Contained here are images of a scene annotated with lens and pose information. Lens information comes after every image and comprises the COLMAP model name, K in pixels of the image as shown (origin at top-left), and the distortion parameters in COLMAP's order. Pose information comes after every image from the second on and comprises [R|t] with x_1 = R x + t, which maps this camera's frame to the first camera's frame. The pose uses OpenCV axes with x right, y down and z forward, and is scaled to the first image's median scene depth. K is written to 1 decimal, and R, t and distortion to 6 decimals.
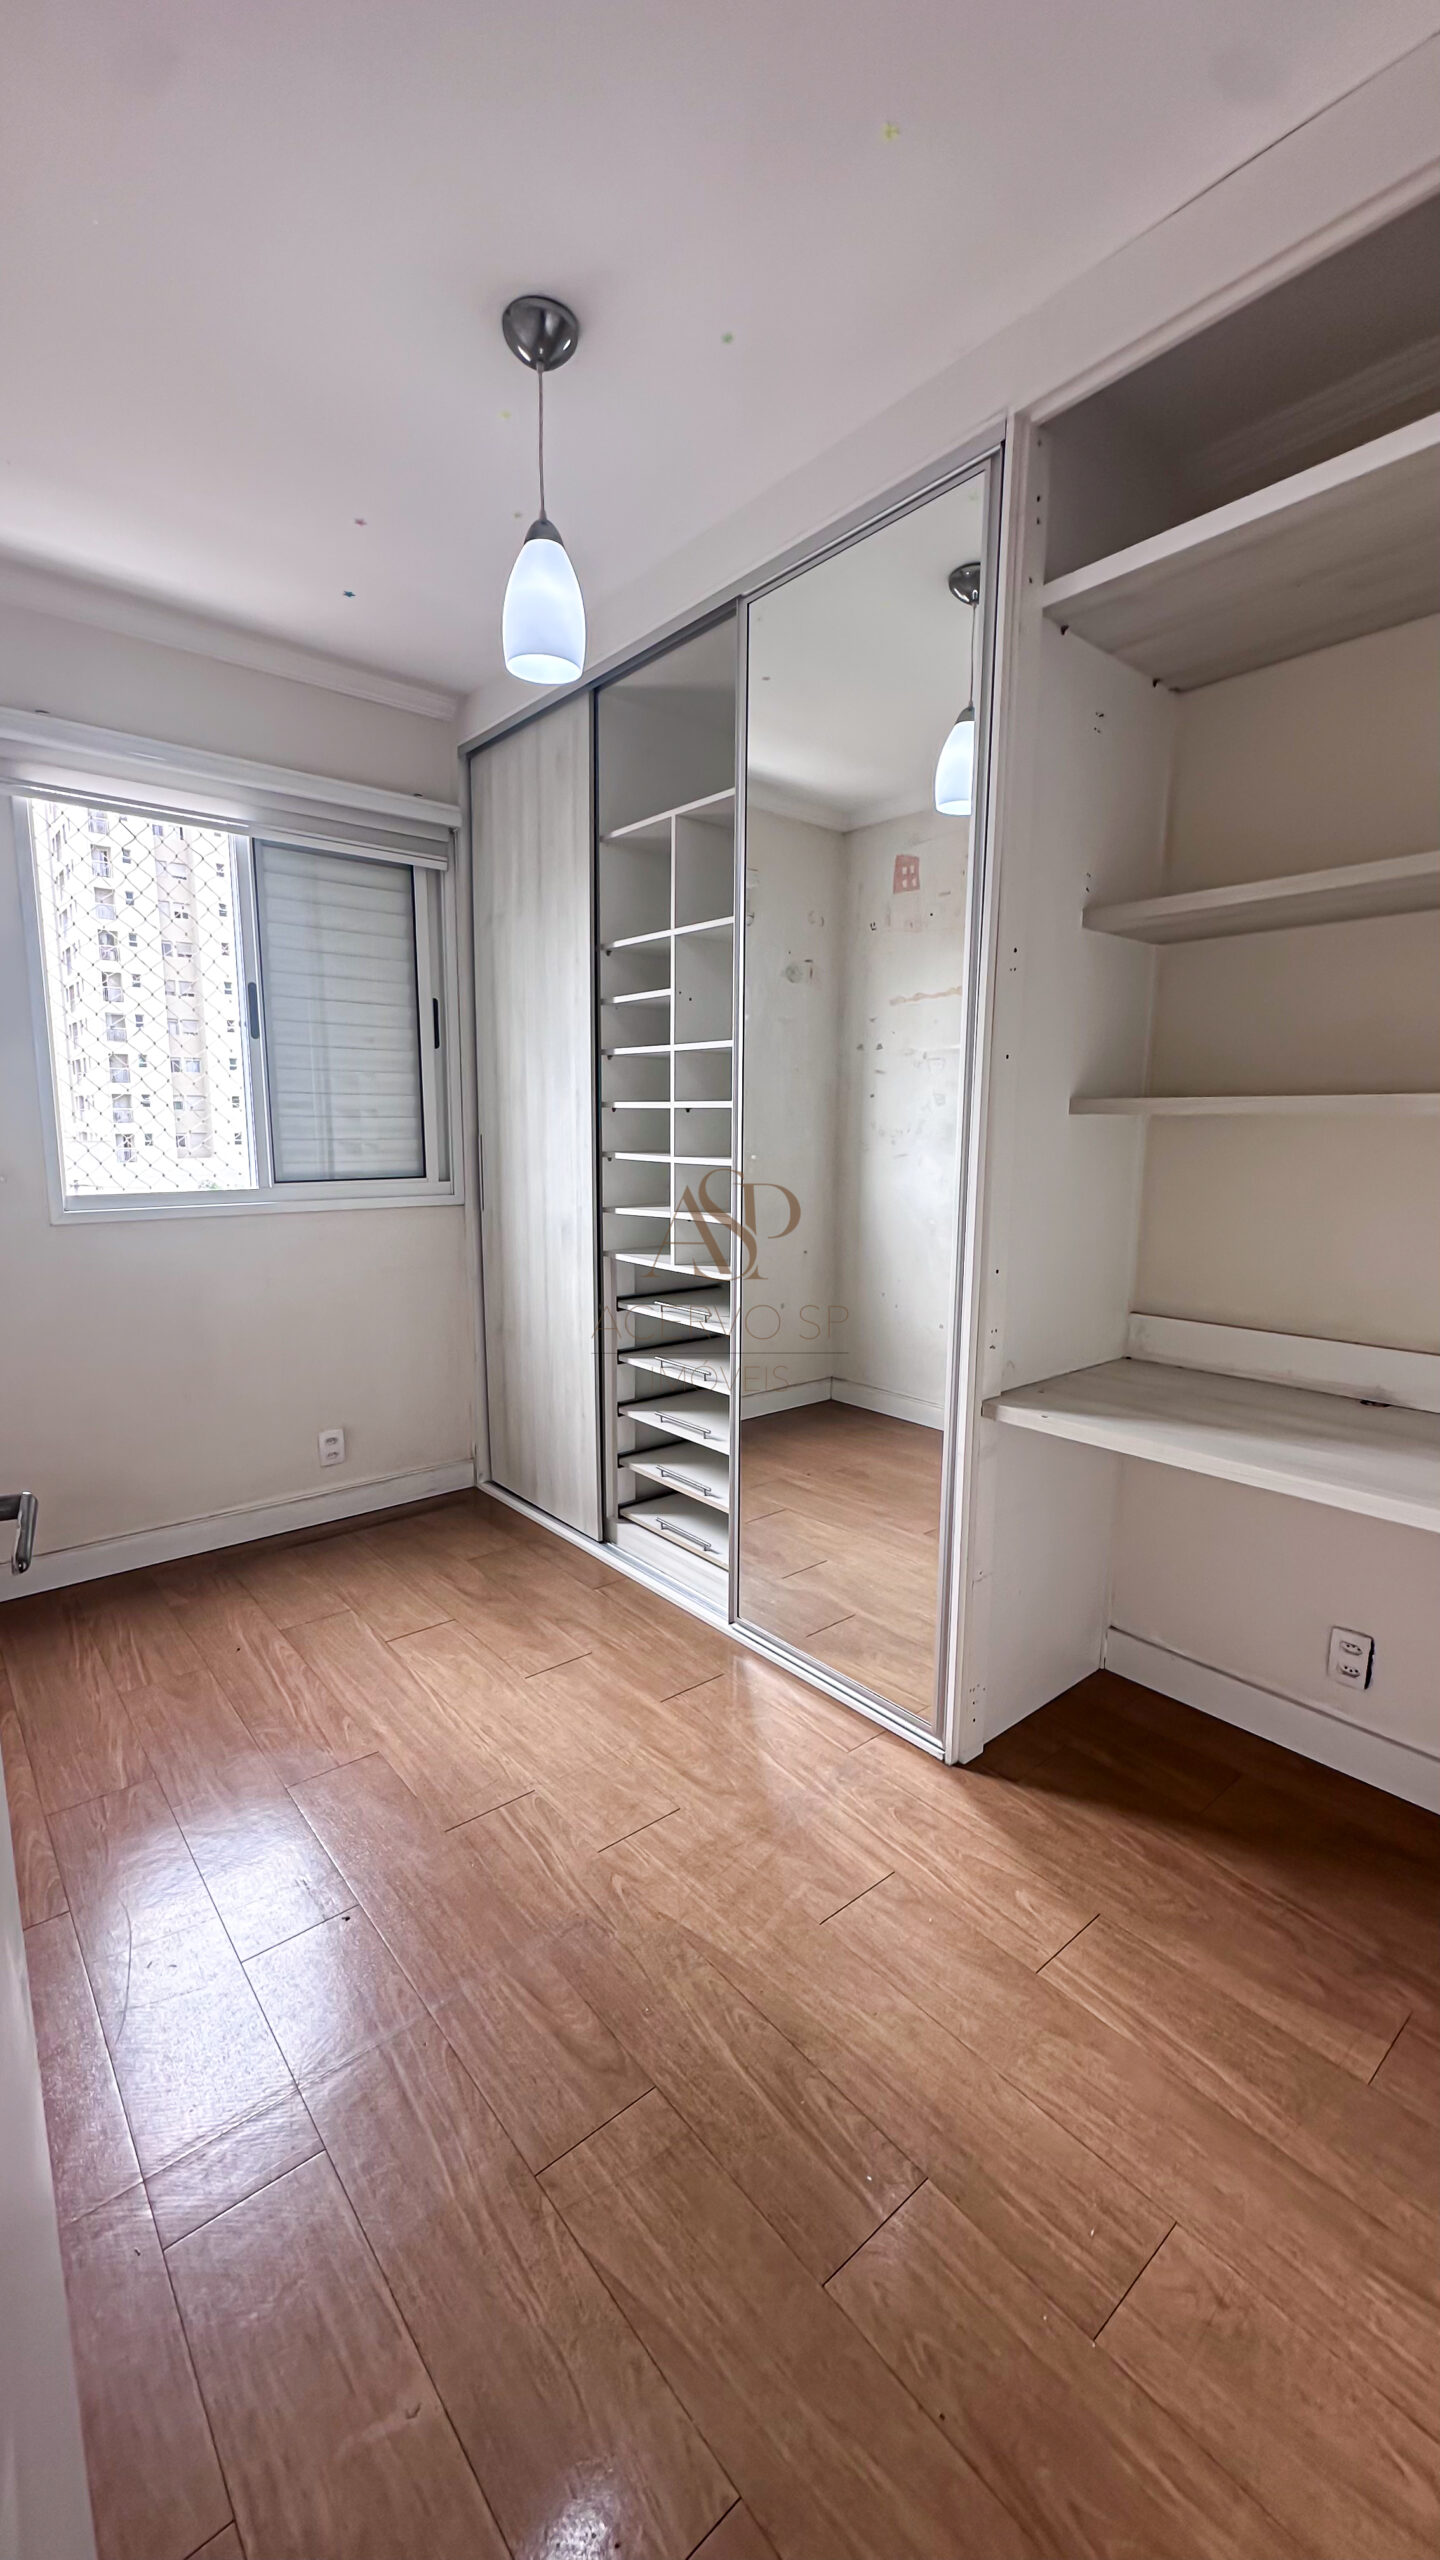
lens RADIAL K [[1016.8, 0, 720.0], [0, 1016.8, 1280.0], [0, 0, 1]] dist [-0.006146, 0.001039]
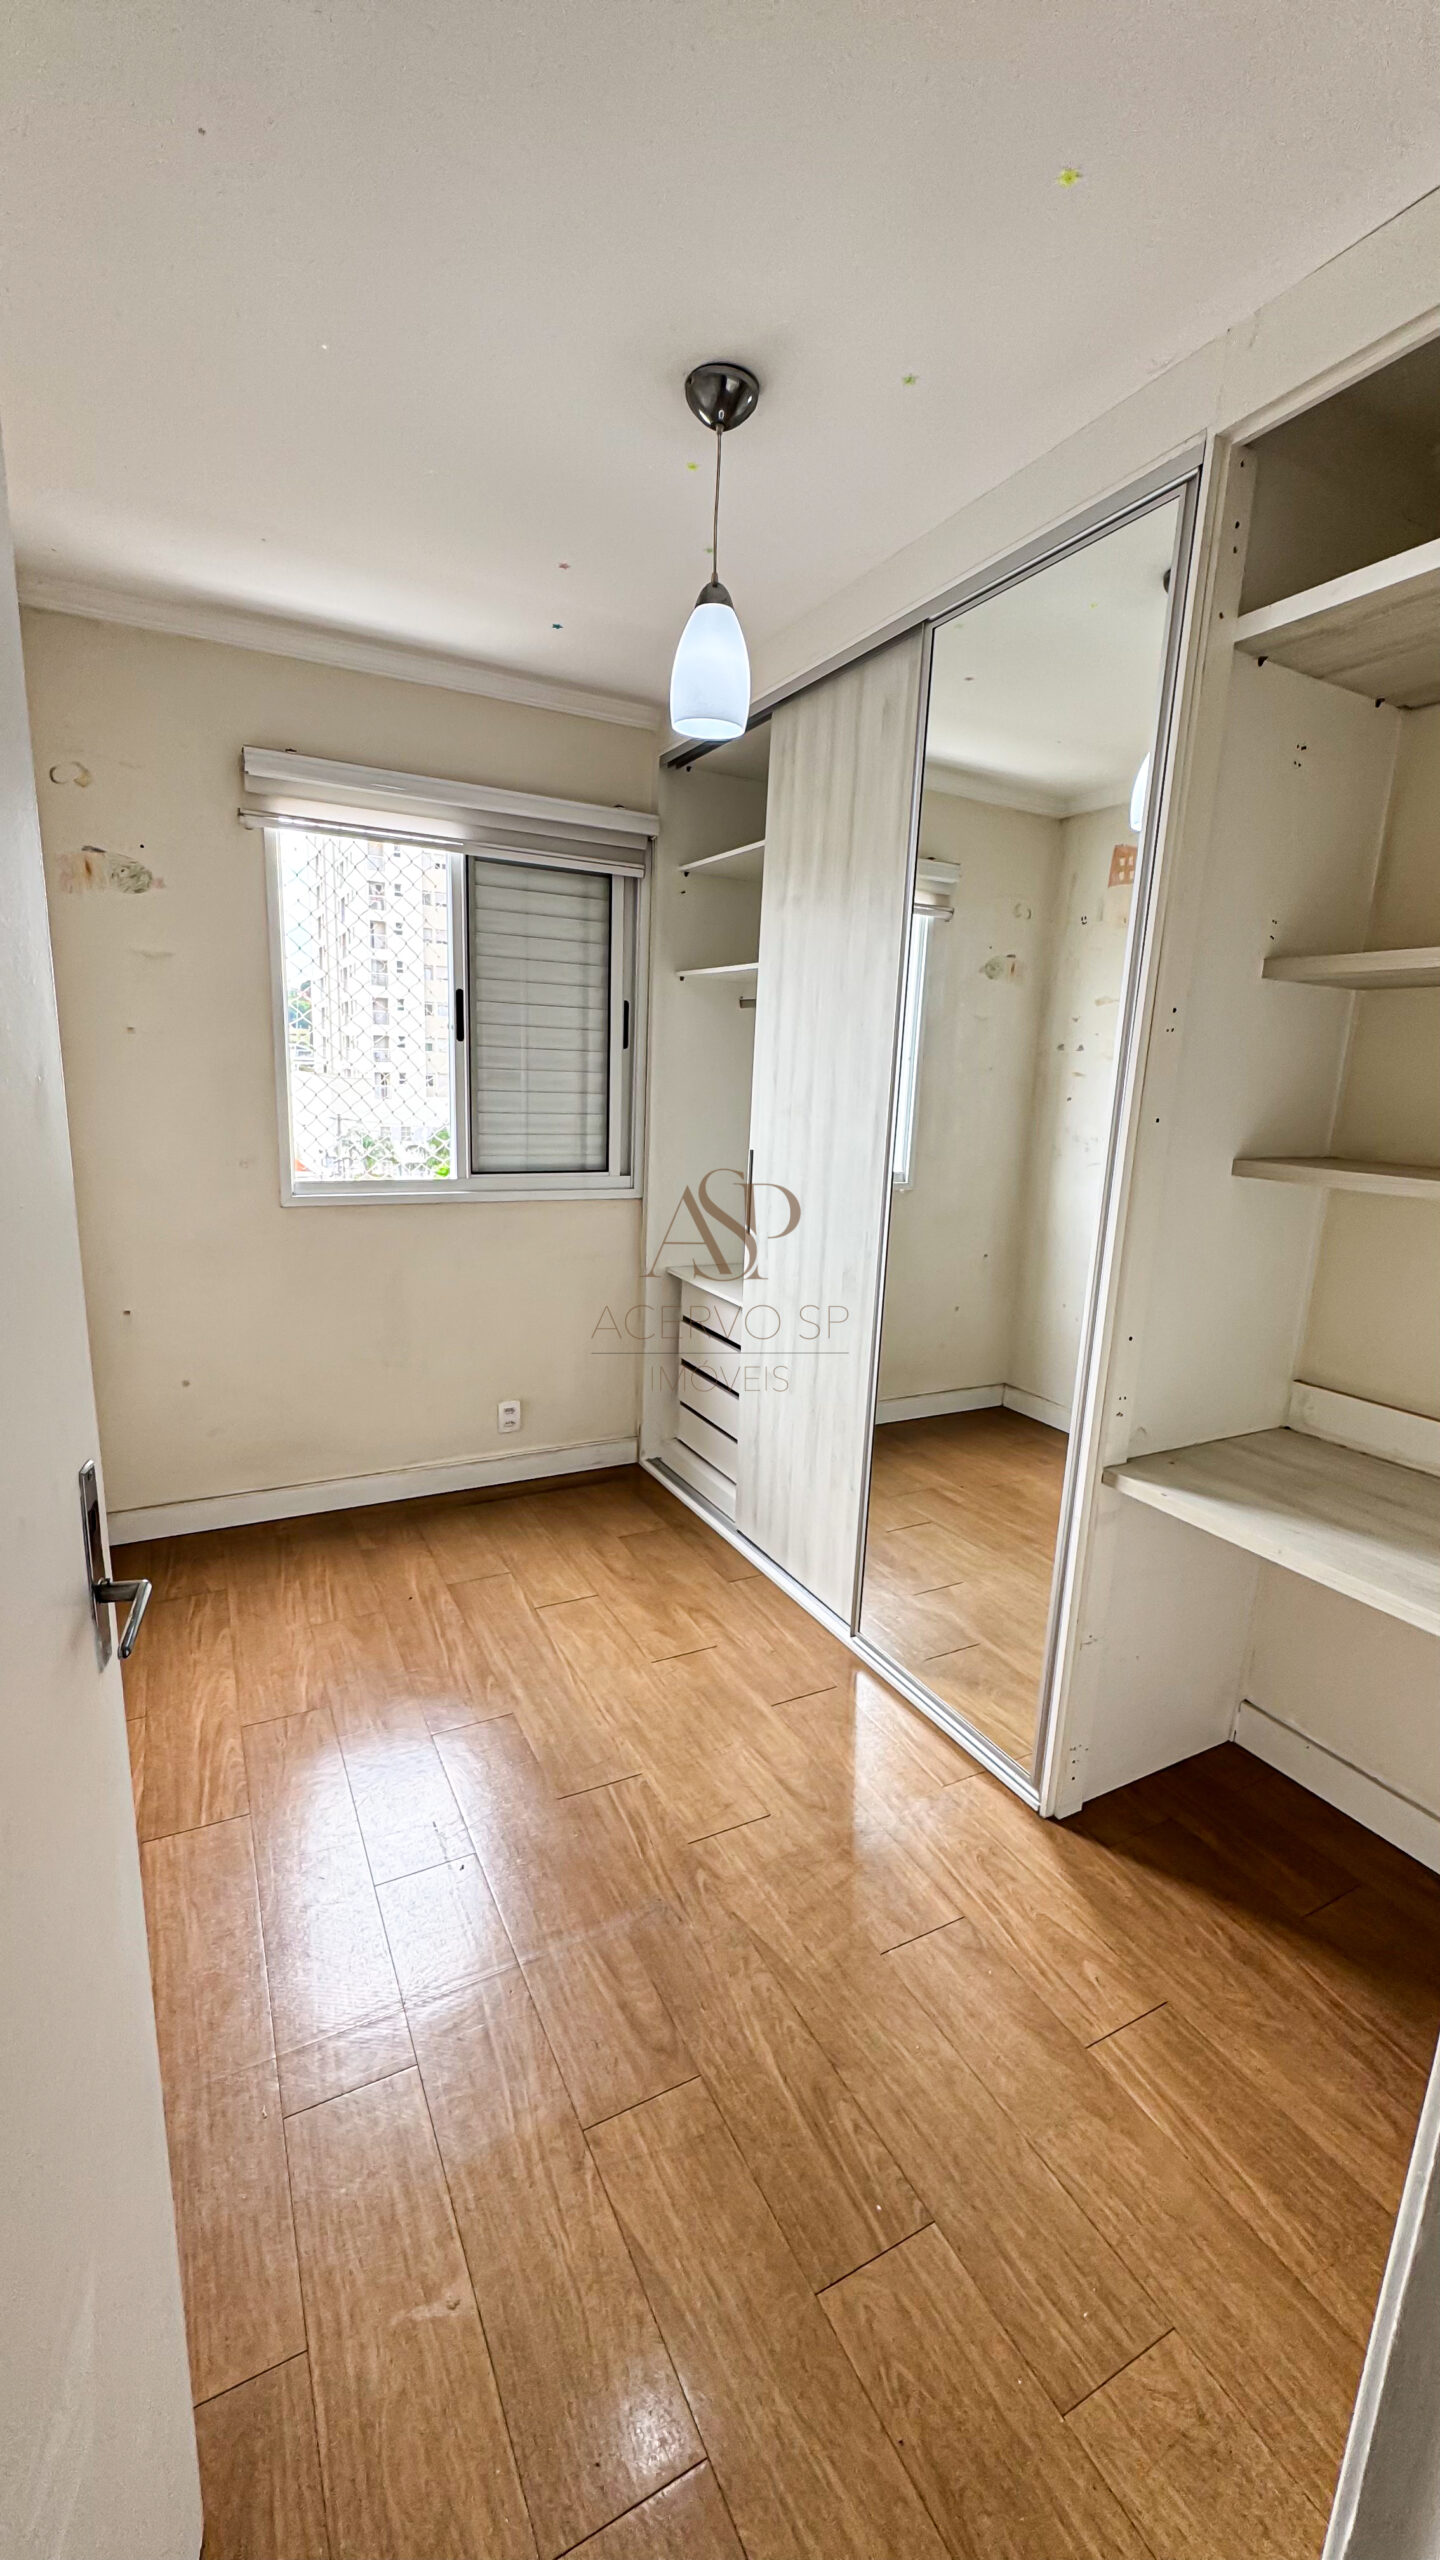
lens RADIAL K [[1020.7, 0, 720.9], [0, 1020.7, 1283.7], [0, 0, 1]] dist [-0.003677, 0.000351]
pose [[0.976734, 0.075343, -0.200784, 0.083177], [-0.065639, 0.996350, 0.054567, -0.089624], [0.204162, -0.040118, 0.978115, -0.032694]]
